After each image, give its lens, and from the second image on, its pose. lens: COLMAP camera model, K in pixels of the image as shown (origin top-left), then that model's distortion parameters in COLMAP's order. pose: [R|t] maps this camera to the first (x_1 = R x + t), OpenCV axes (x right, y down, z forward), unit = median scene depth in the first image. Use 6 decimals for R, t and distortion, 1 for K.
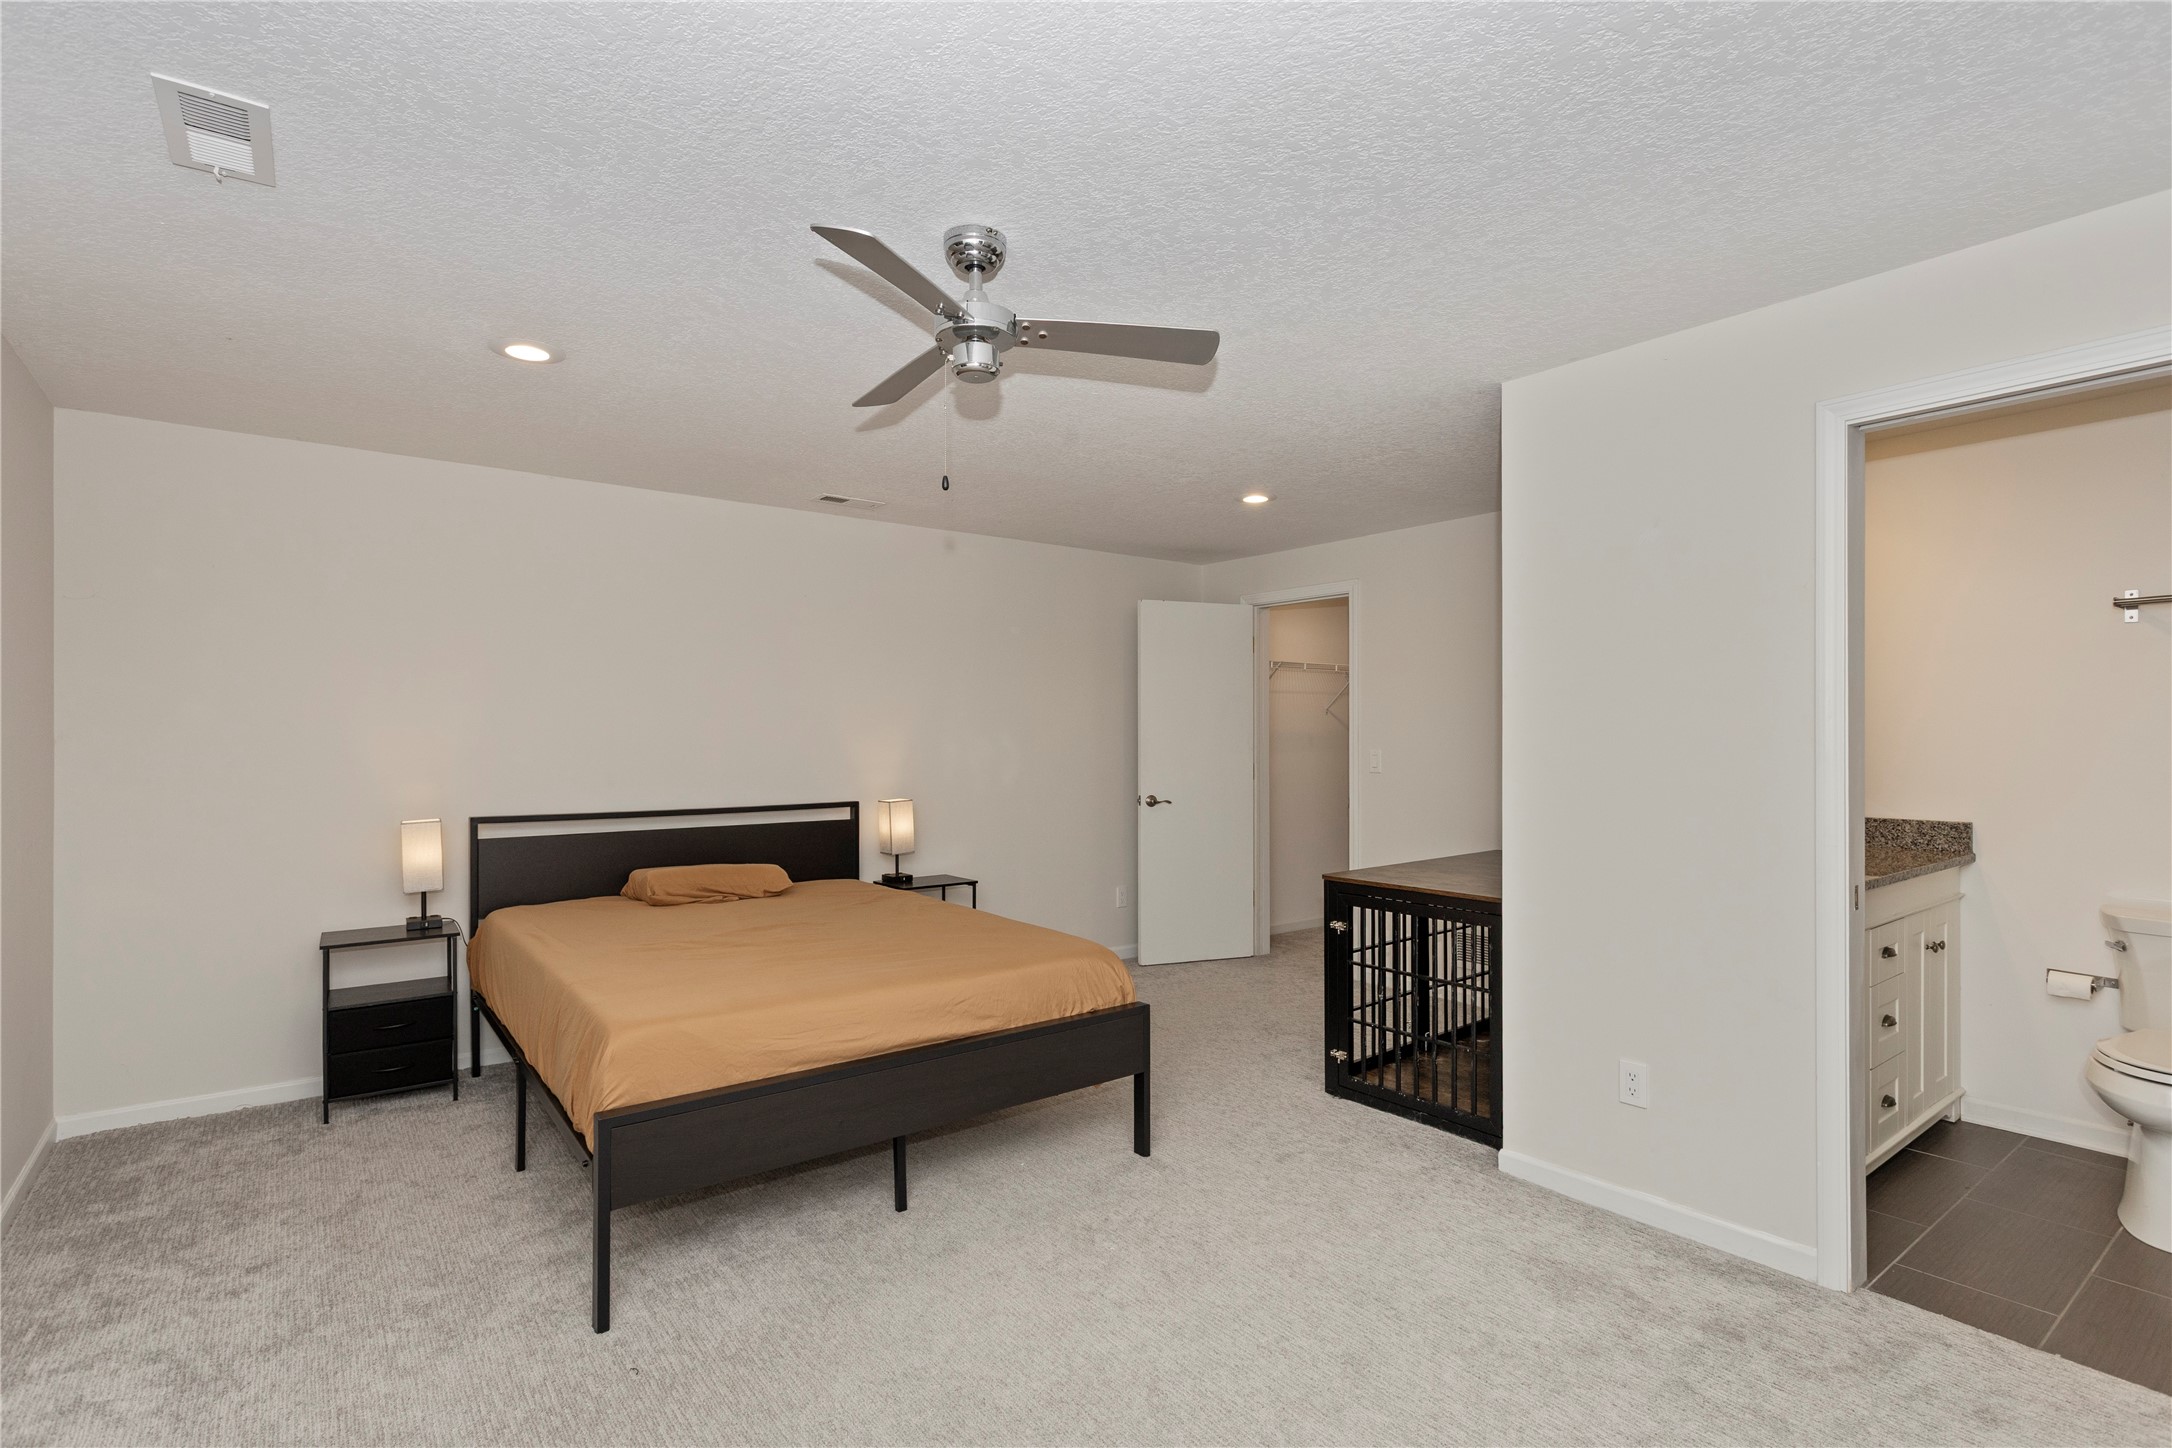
lens RADIAL K [[1043.5, 0, 1081.1], [0, 1043.5, 733.5], [0, 0, 1]] dist [-0.000482, 0.000599]
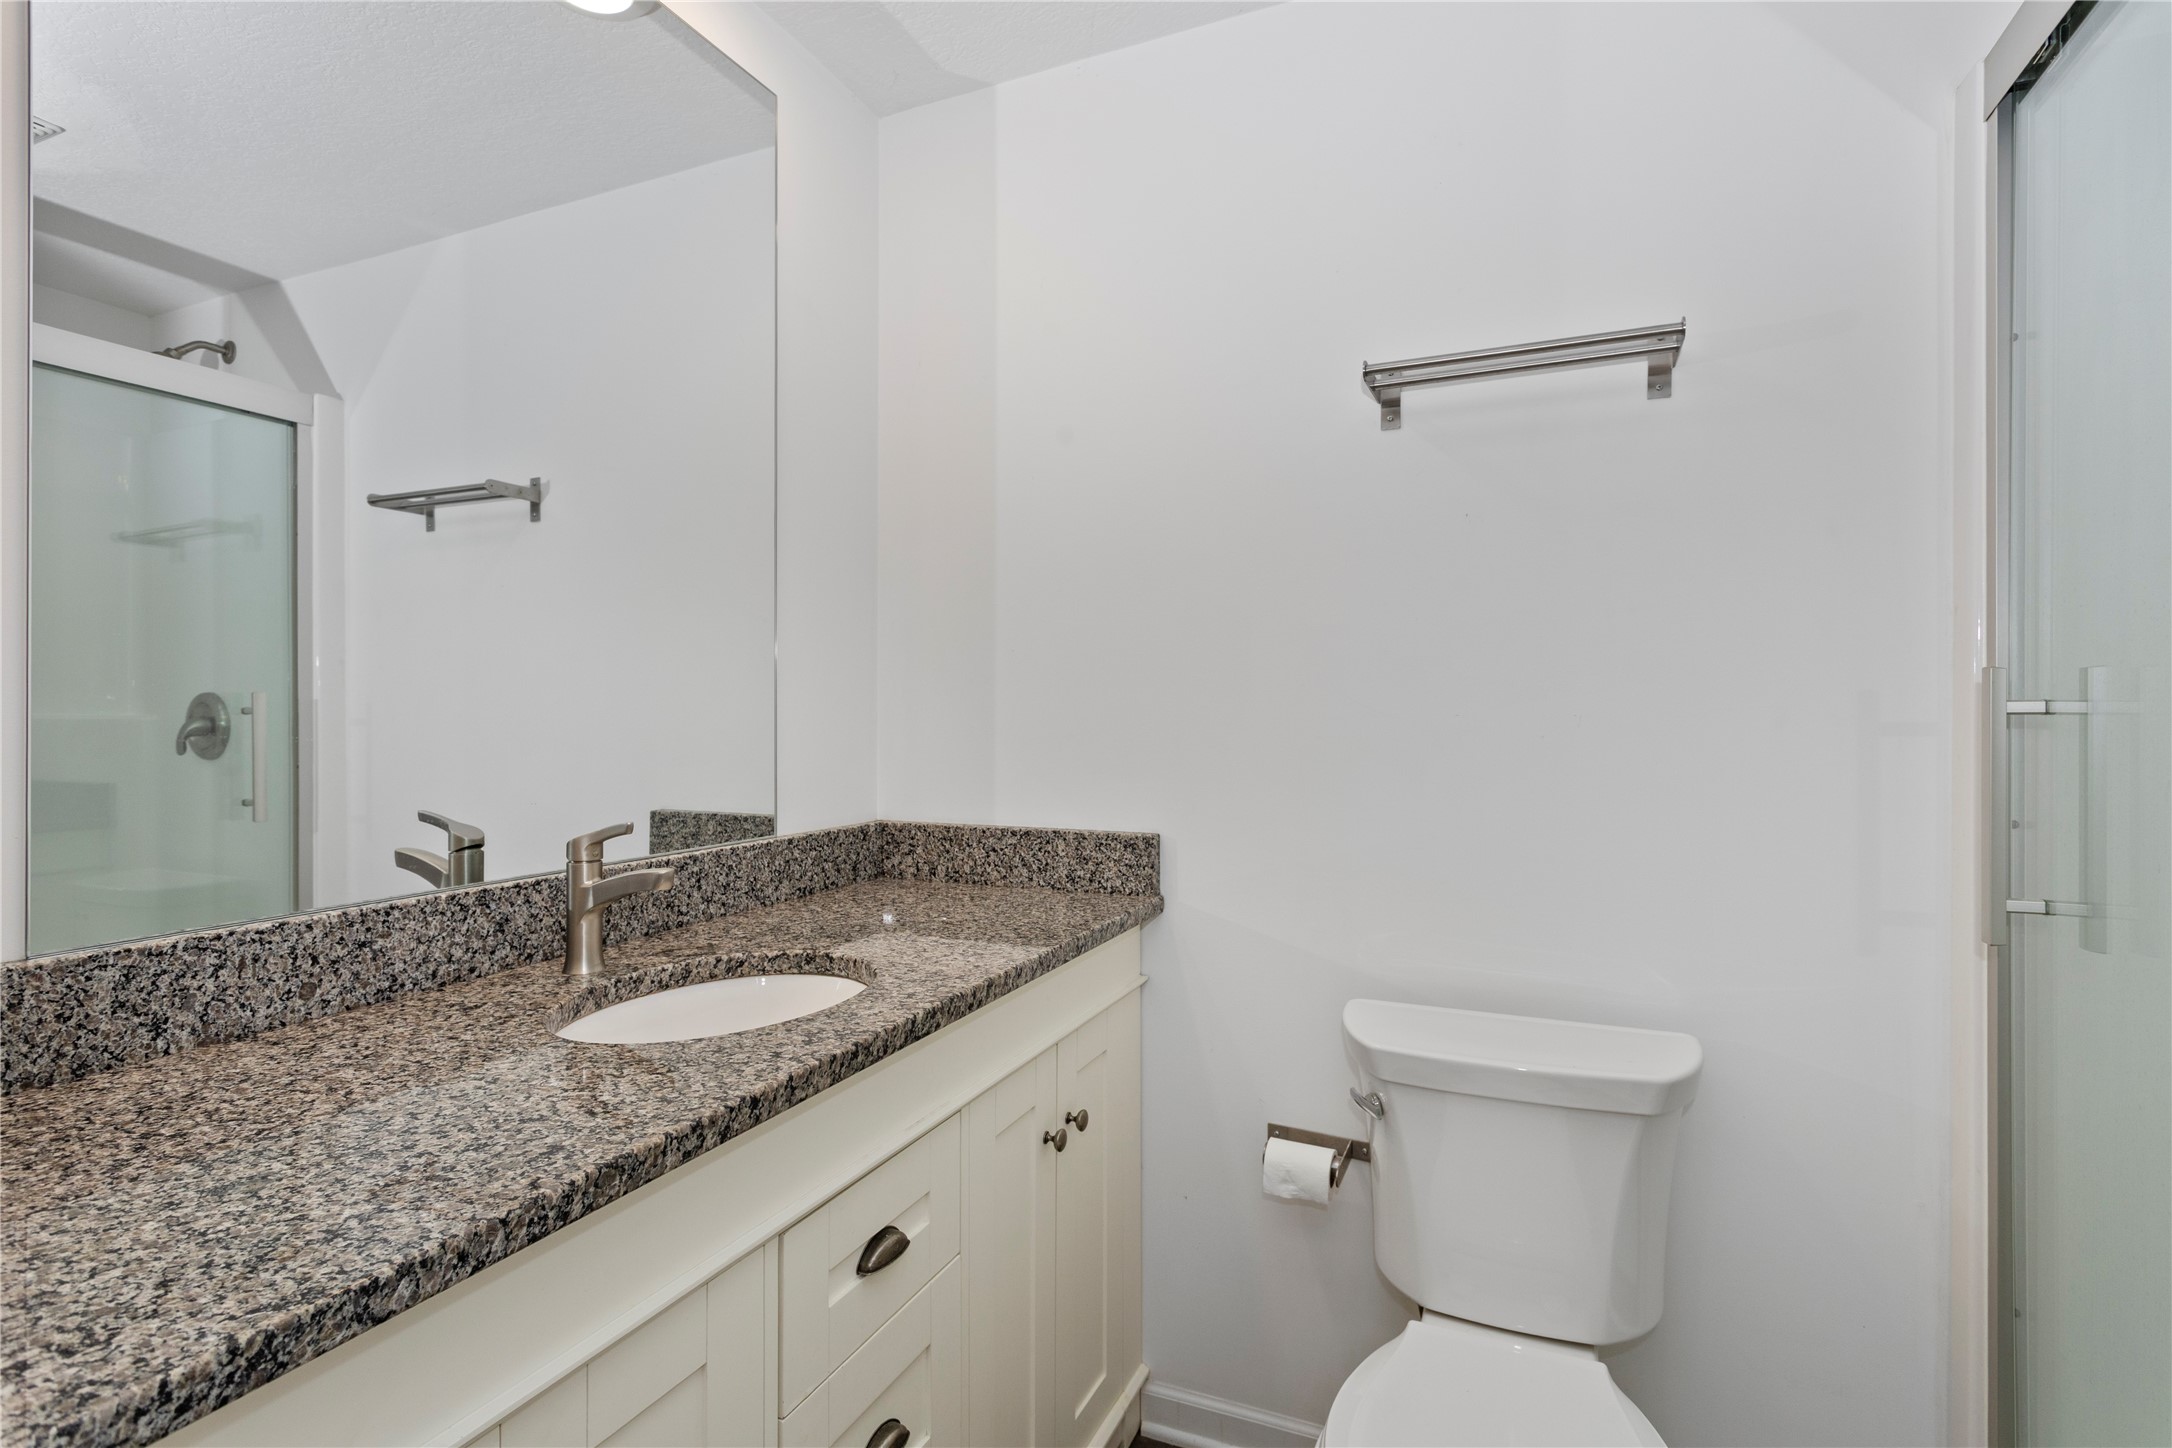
lens RADIAL K [[1043.5, 0, 1089.0], [0, 1043.5, 719.5], [0, 0, 1]] dist [-0.000482, 0.000599]
pose [[0.871904, 0.003037, 0.489667, 0.576917], [-0.005874, 0.999974, 0.004256, 0.028615], [-0.489641, -0.006587, 0.871899, 0.578497]]
